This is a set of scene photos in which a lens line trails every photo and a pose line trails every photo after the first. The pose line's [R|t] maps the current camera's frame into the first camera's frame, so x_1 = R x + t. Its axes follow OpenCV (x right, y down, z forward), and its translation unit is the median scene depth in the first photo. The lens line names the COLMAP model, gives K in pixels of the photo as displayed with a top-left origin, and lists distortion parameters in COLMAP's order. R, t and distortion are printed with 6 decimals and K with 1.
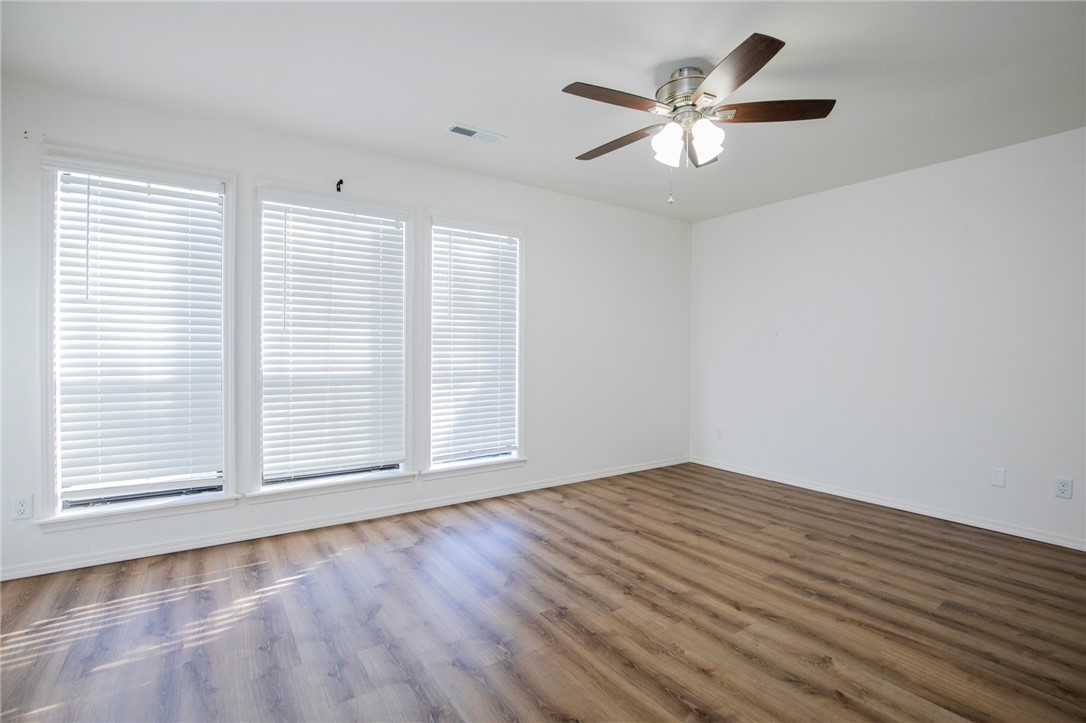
lens RADIAL K [[506.1, 0, 563.3], [0, 506.1, 355.6], [0, 0, 1]] dist [-0.024250, 0.002720]
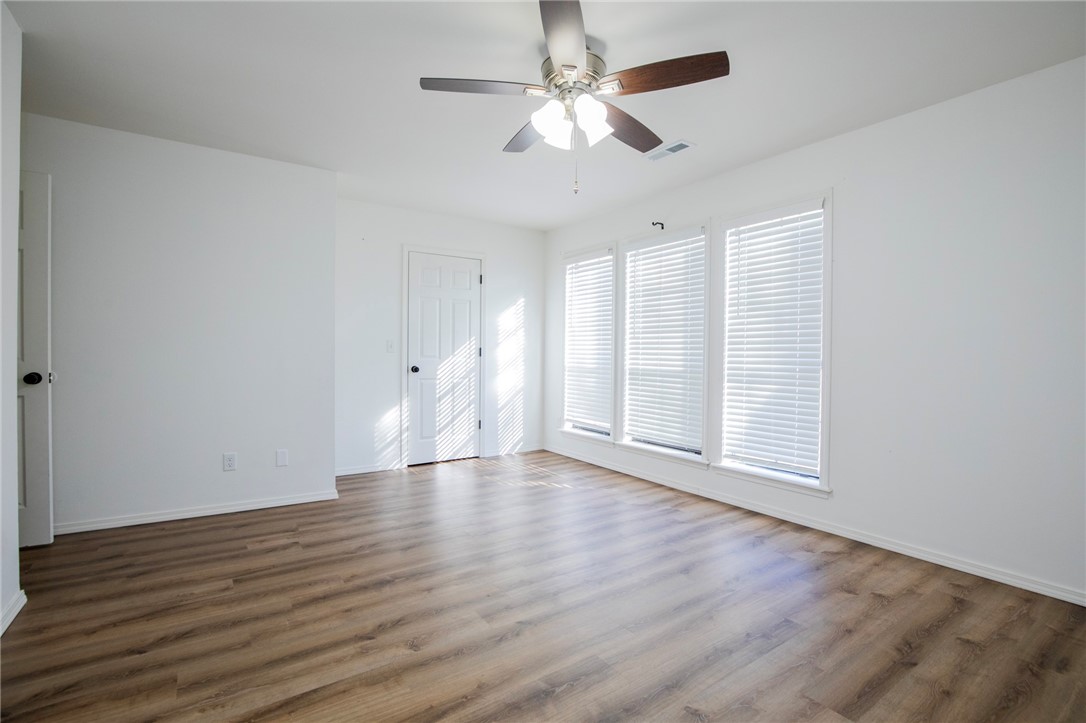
lens RADIAL K [[506.1, 0, 545.0], [0, 506.1, 358.5], [0, 0, 1]] dist [-0.024250, 0.002720]
pose [[-0.013322, 0.008626, -0.999874, 0.784672], [-0.016087, 0.999832, 0.008840, 0.002767], [0.999782, 0.016202, -0.013181, 0.644476]]
